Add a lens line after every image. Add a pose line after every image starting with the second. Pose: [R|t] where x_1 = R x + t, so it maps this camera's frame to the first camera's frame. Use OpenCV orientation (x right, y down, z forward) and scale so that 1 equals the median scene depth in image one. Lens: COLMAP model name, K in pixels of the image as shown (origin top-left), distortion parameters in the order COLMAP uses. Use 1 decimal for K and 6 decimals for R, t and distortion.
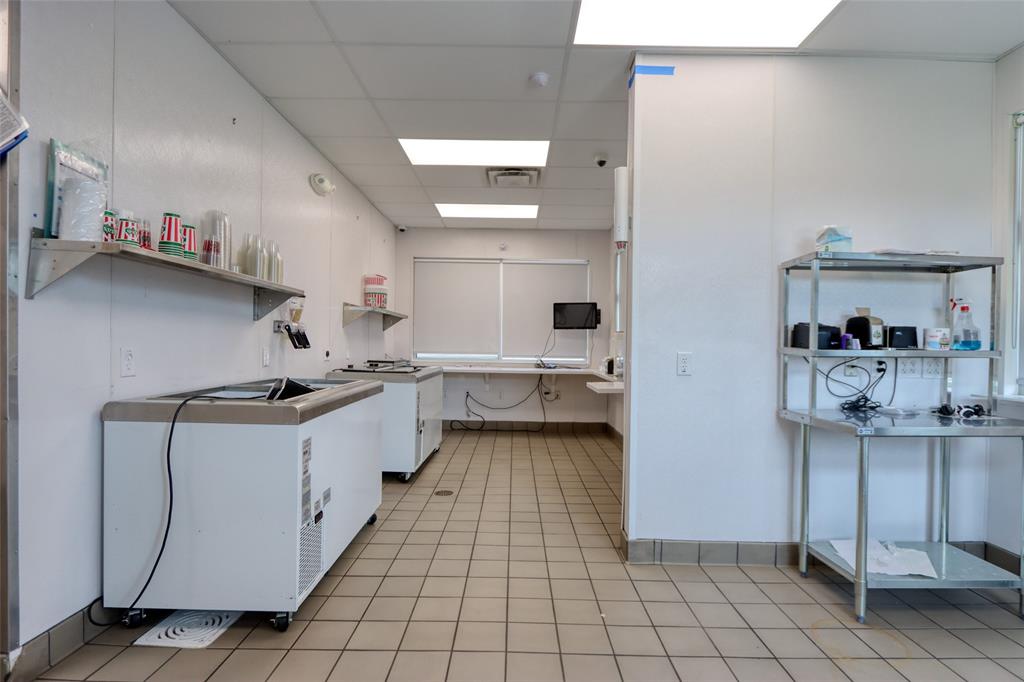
lens RADIAL K [[510.4, 0, 515.9], [0, 510.4, 349.4], [0, 0, 1]] dist [-0.014345, 0.002151]
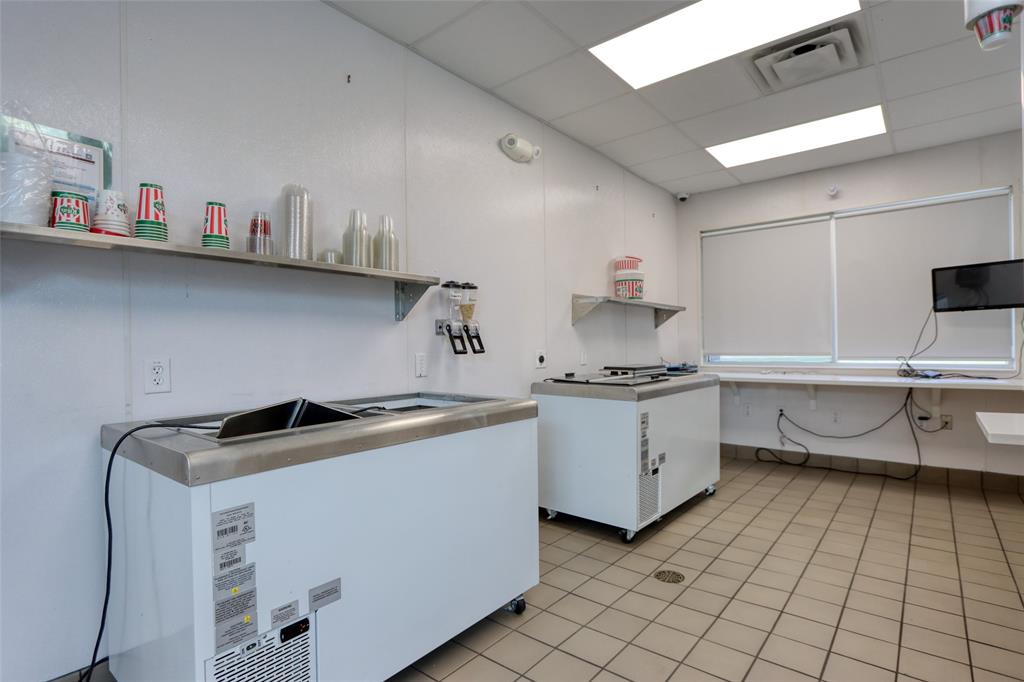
lens RADIAL K [[510.4, 0, 515.9], [0, 510.4, 349.4], [0, 0, 1]] dist [-0.014345, 0.002151]
pose [[0.772813, -0.020590, -0.634300, 0.087773], [0.018764, 0.999778, -0.009592, 0.000281], [0.634356, -0.004490, 0.773028, 0.285208]]
